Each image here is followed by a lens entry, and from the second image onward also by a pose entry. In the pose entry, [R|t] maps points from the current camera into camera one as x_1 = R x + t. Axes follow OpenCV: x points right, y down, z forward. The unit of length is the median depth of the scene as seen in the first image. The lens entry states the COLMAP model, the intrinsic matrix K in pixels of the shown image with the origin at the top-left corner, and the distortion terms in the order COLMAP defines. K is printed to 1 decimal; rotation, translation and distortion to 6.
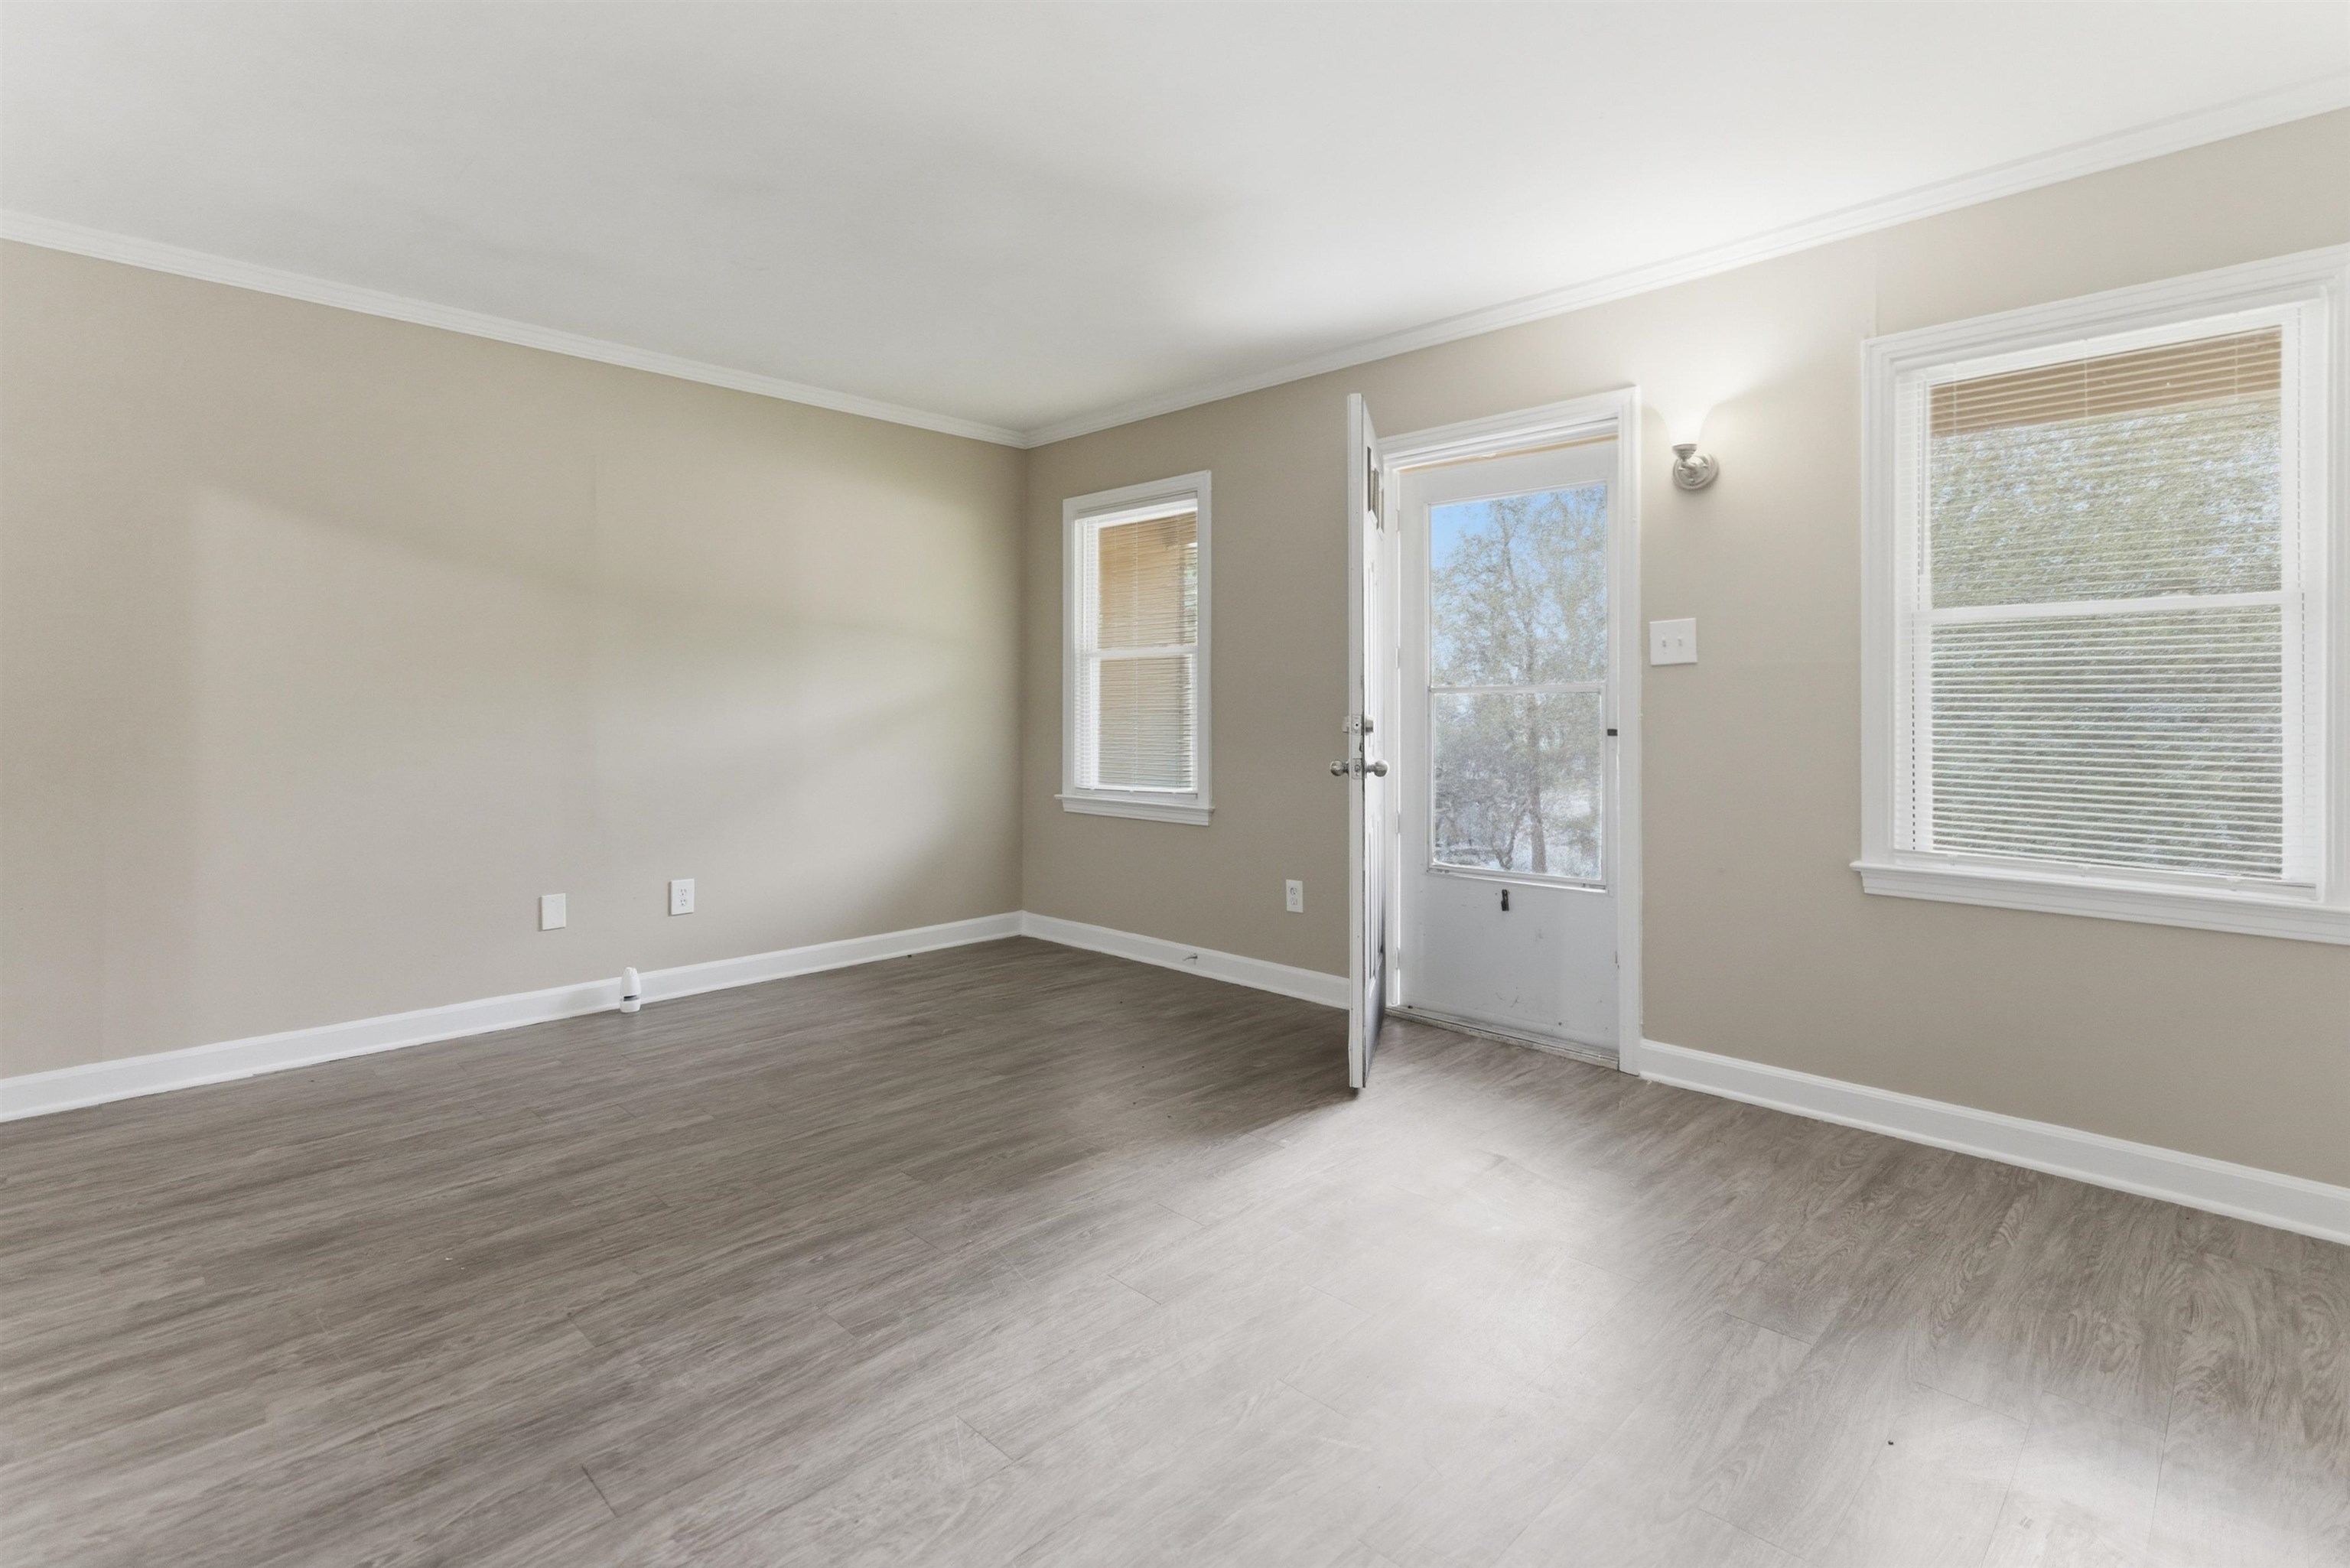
lens RADIAL K [[1100.0, 0, 1146.2], [0, 1100.0, 699.8], [0, 0, 1]] dist [-0.001004, 0.003140]
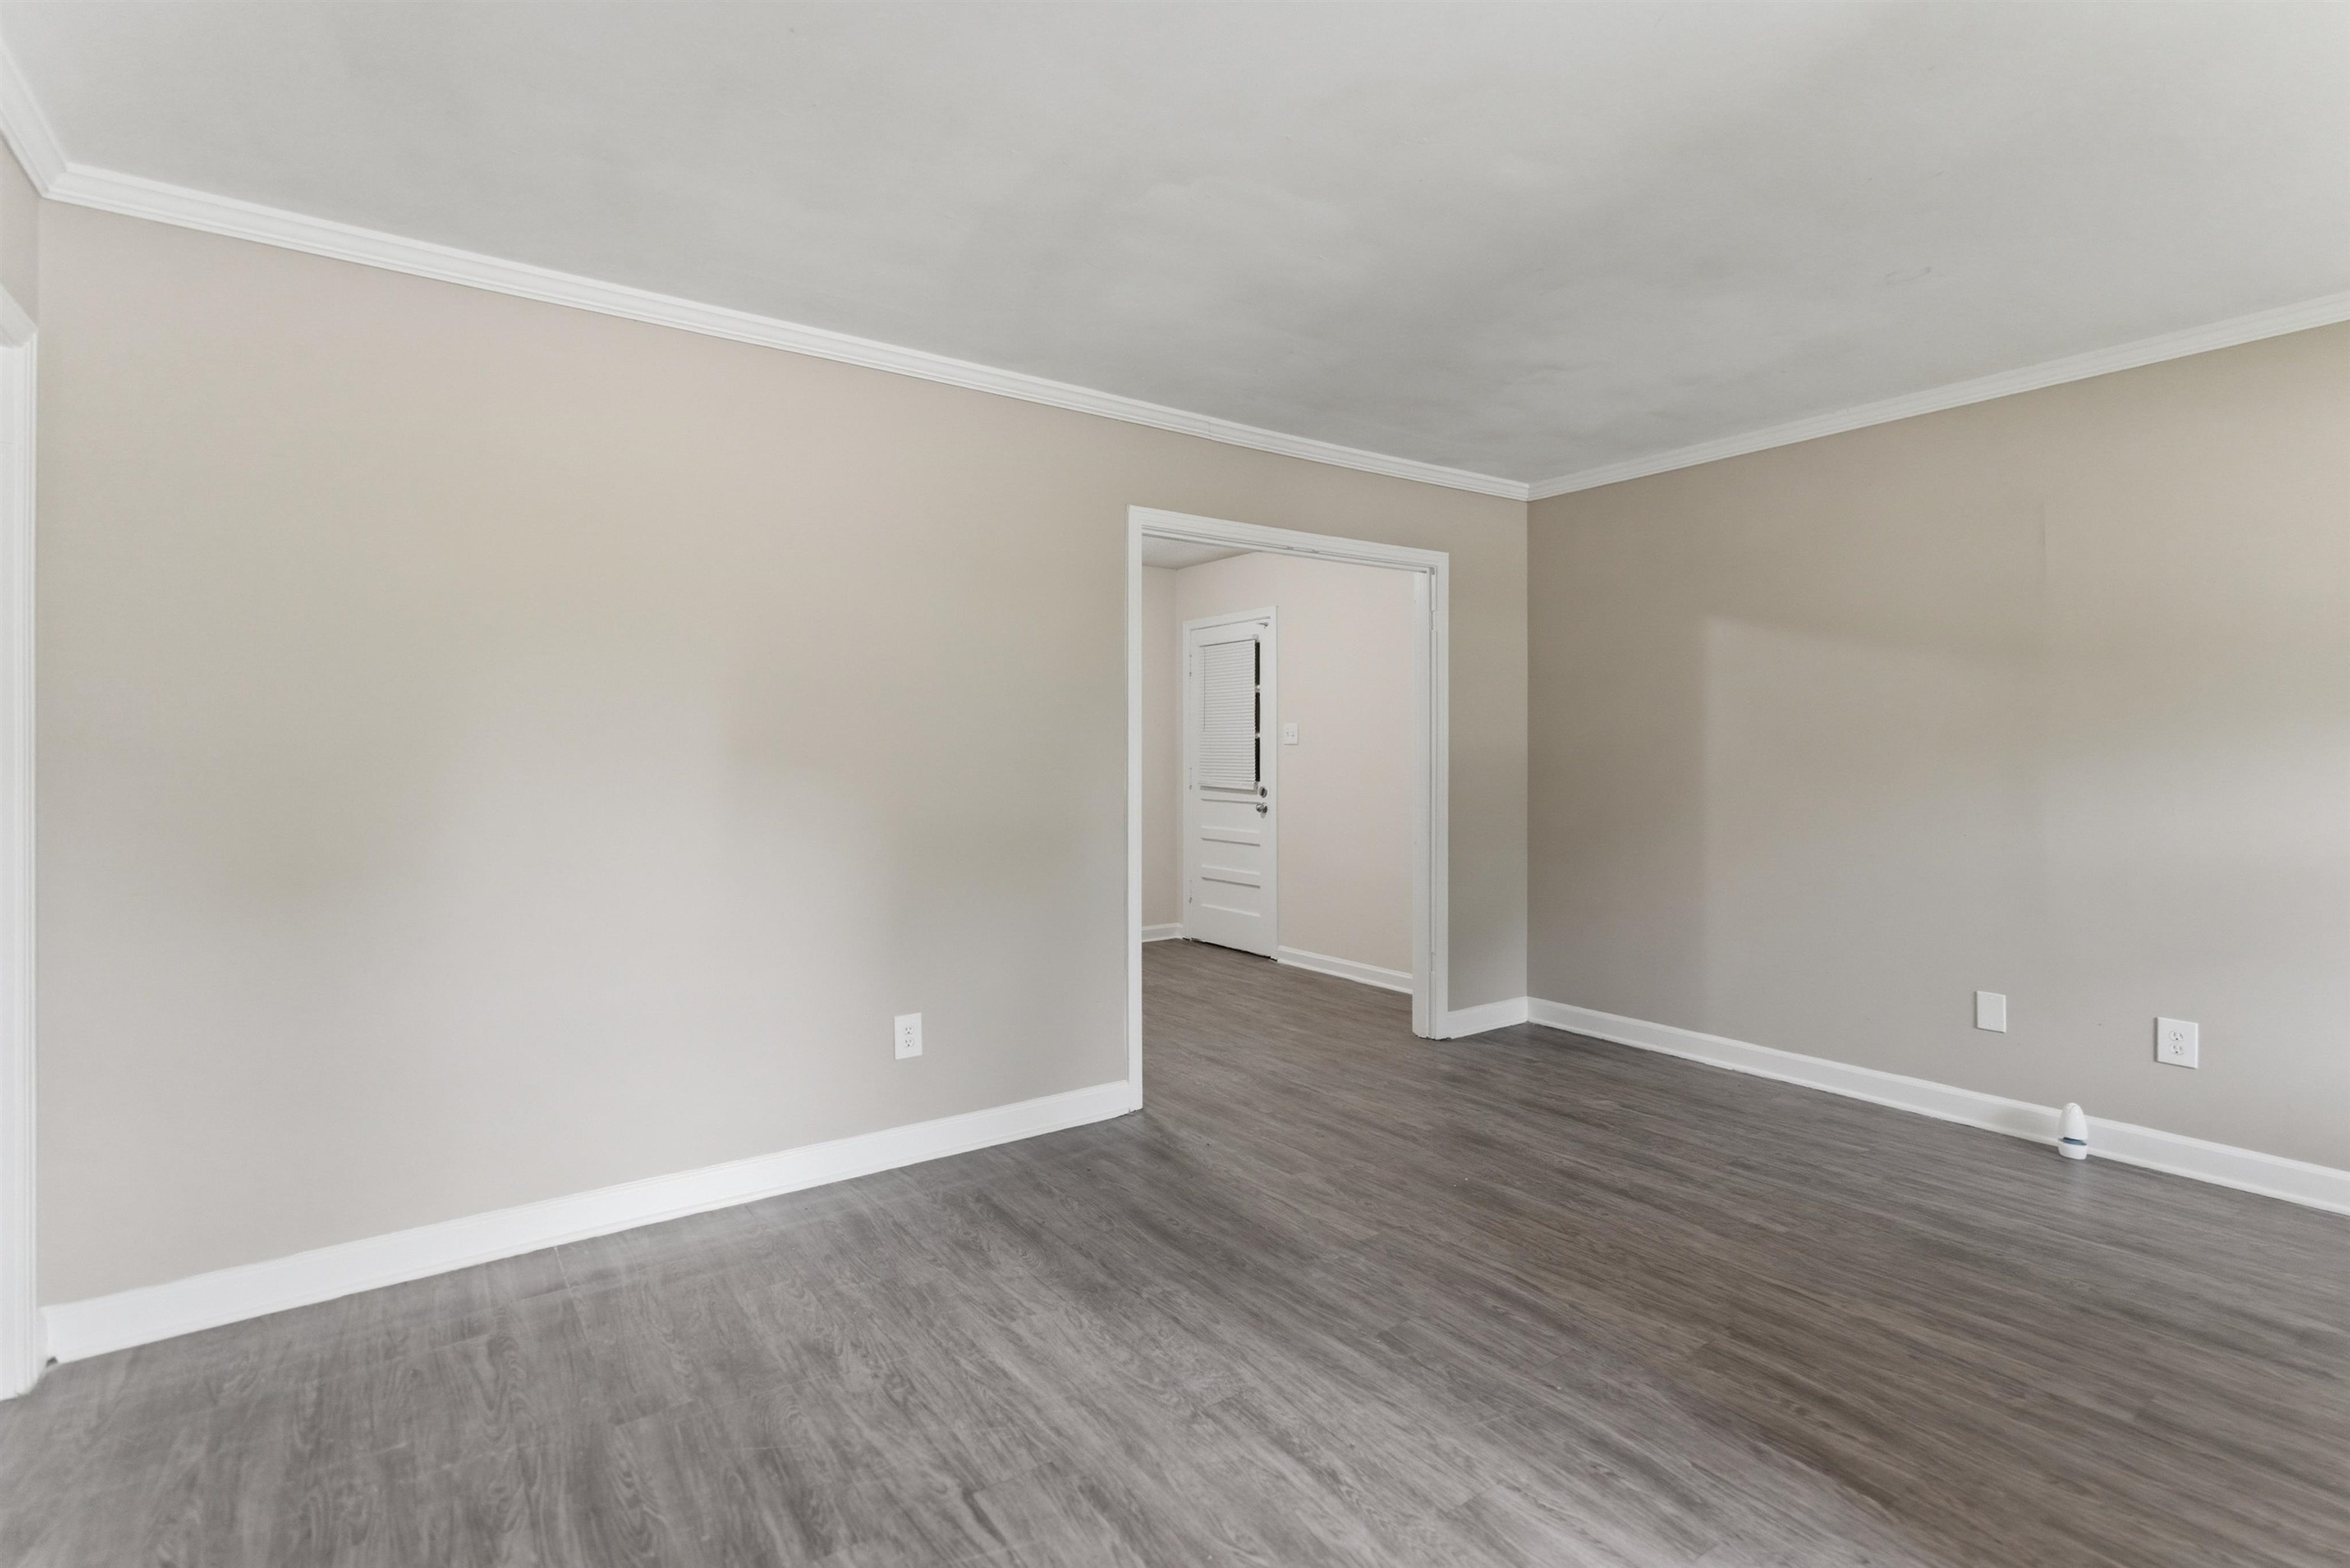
lens RADIAL K [[1100.0, 0, 1179.9], [0, 1100.0, 781.4], [0, 0, 1]] dist [-0.001004, 0.003140]
pose [[-0.152049, 0.023876, -0.988085, 0.842801], [0.005091, 0.999714, 0.023373, -0.038626], [0.988360, -0.001477, -0.152127, 0.894375]]
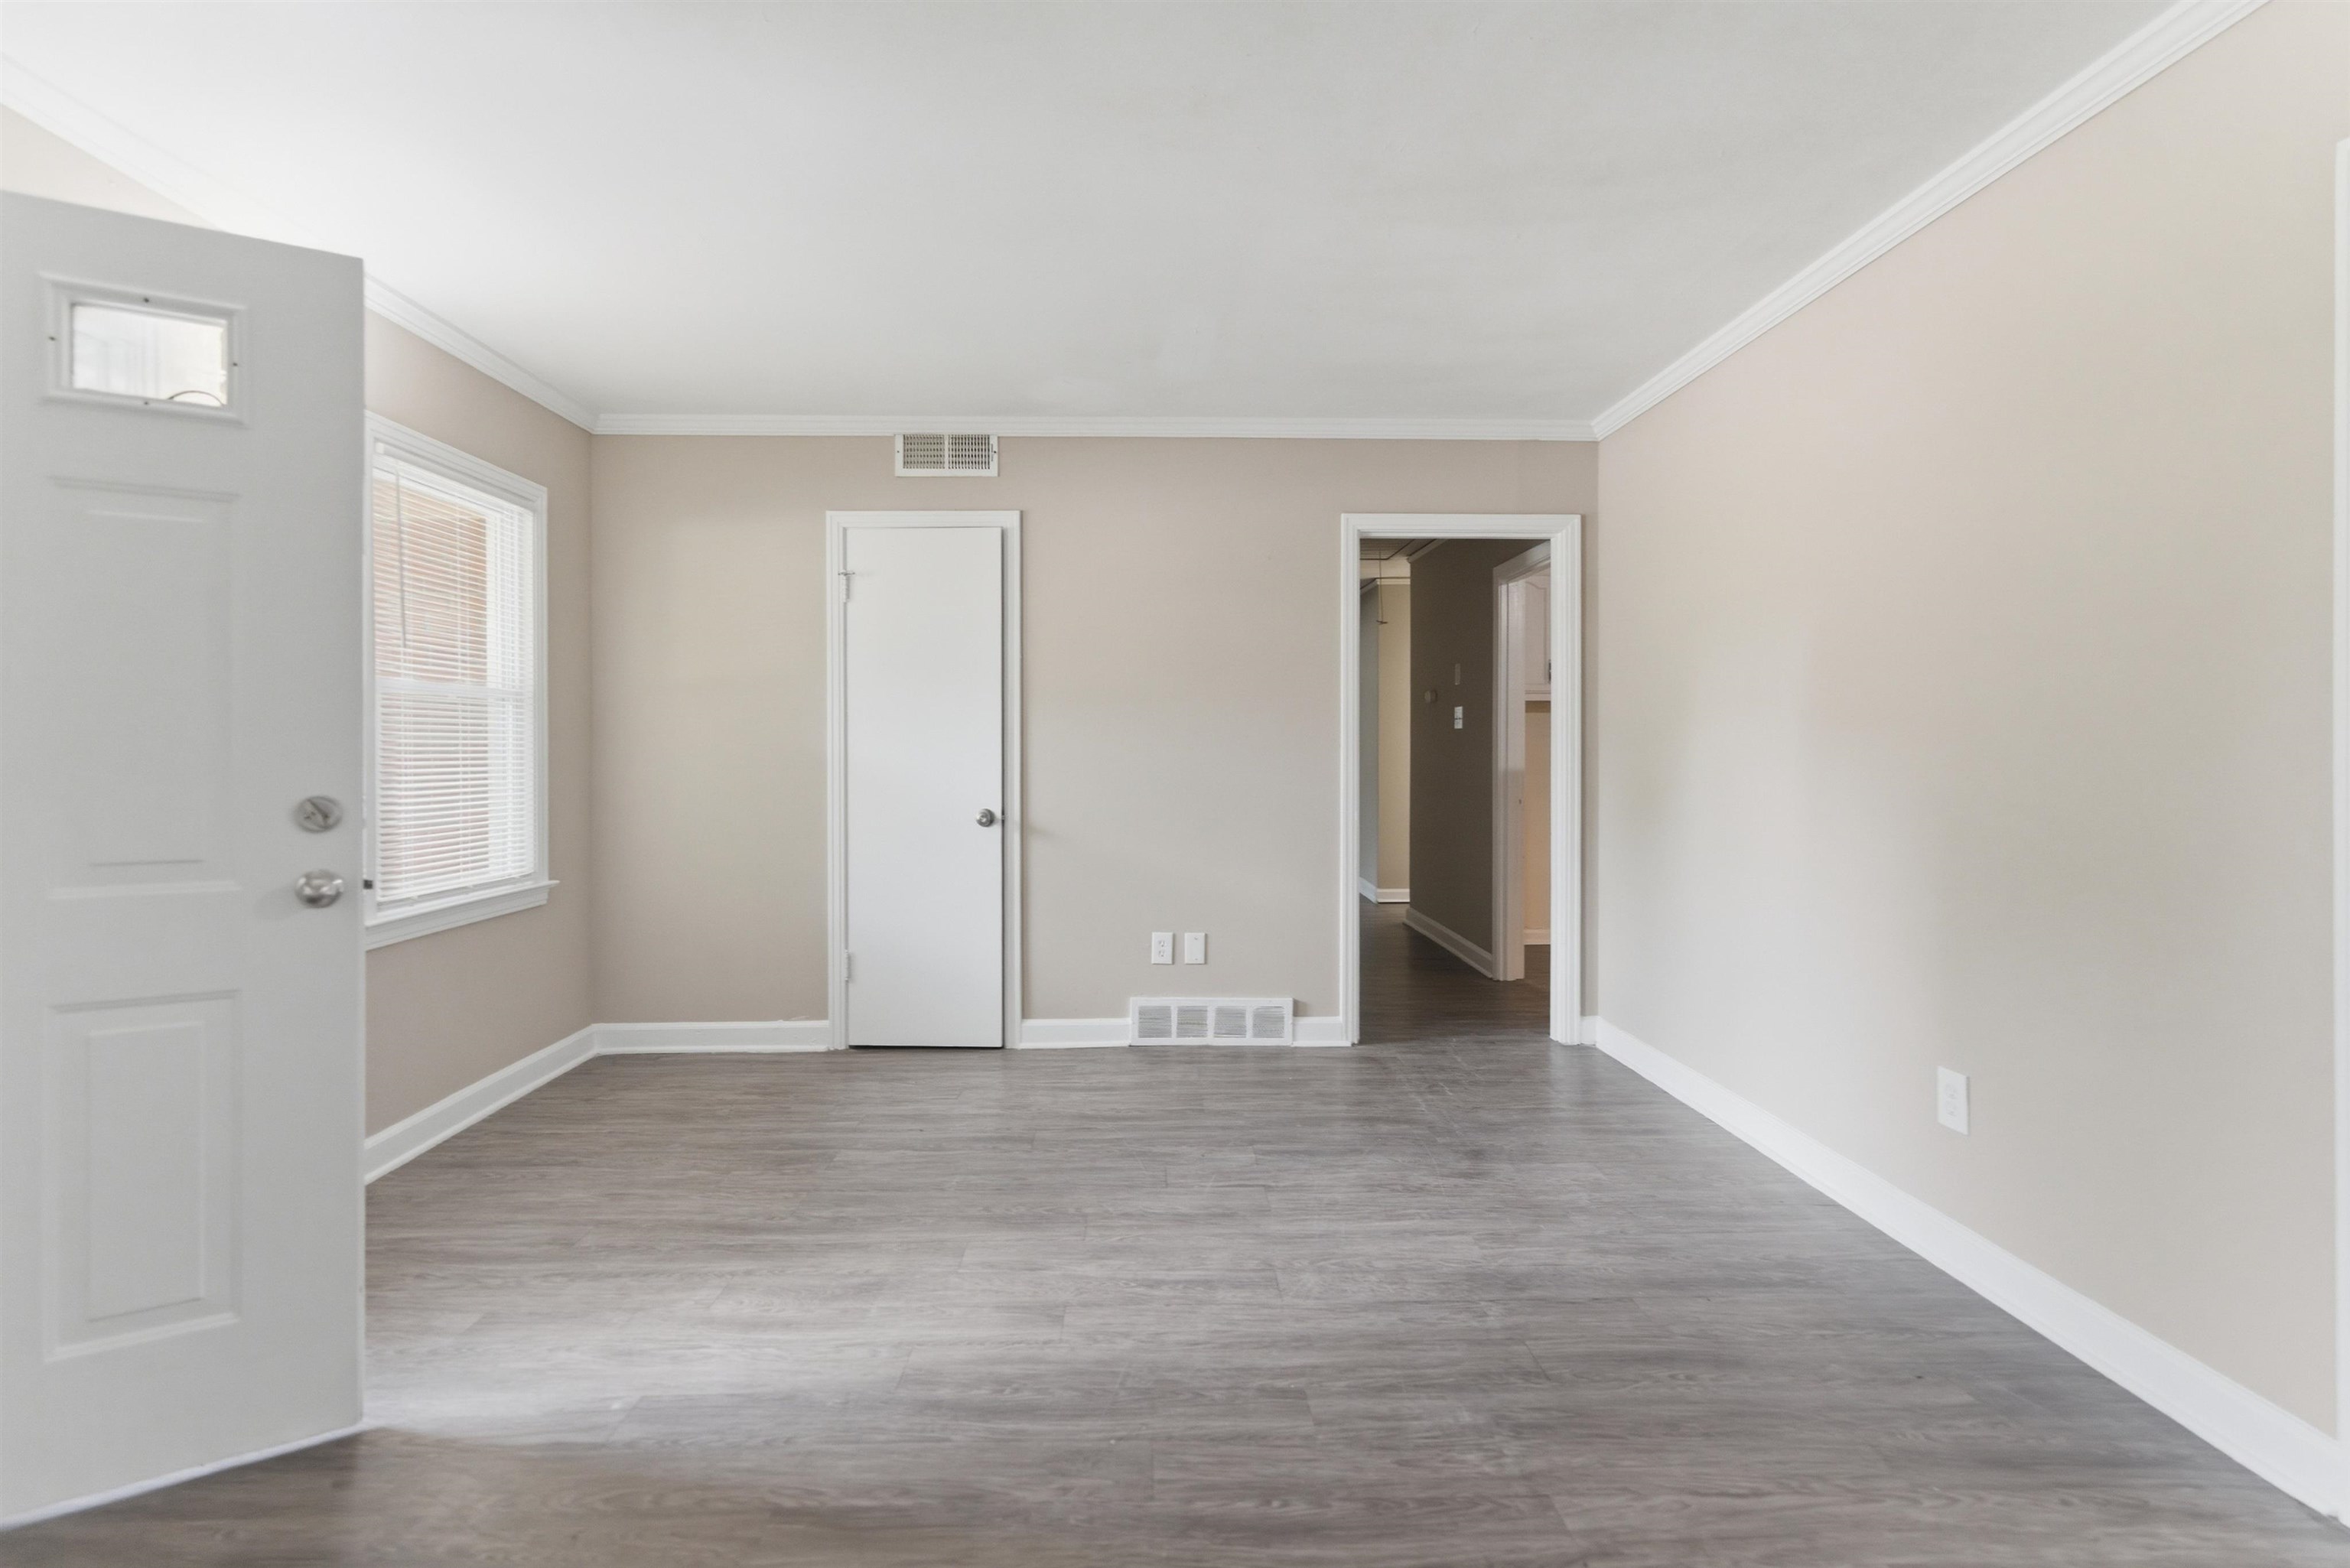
lens RADIAL K [[1100.0, 0, 1183.7], [0, 1100.0, 783.6], [0, 0, 1]] dist [-0.001004, 0.003140]
pose [[-0.739640, -0.022568, 0.672624, -0.786818], [-0.002096, 0.999510, 0.031230, -0.015202], [-0.672999, 0.021689, -0.739325, 1.672416]]
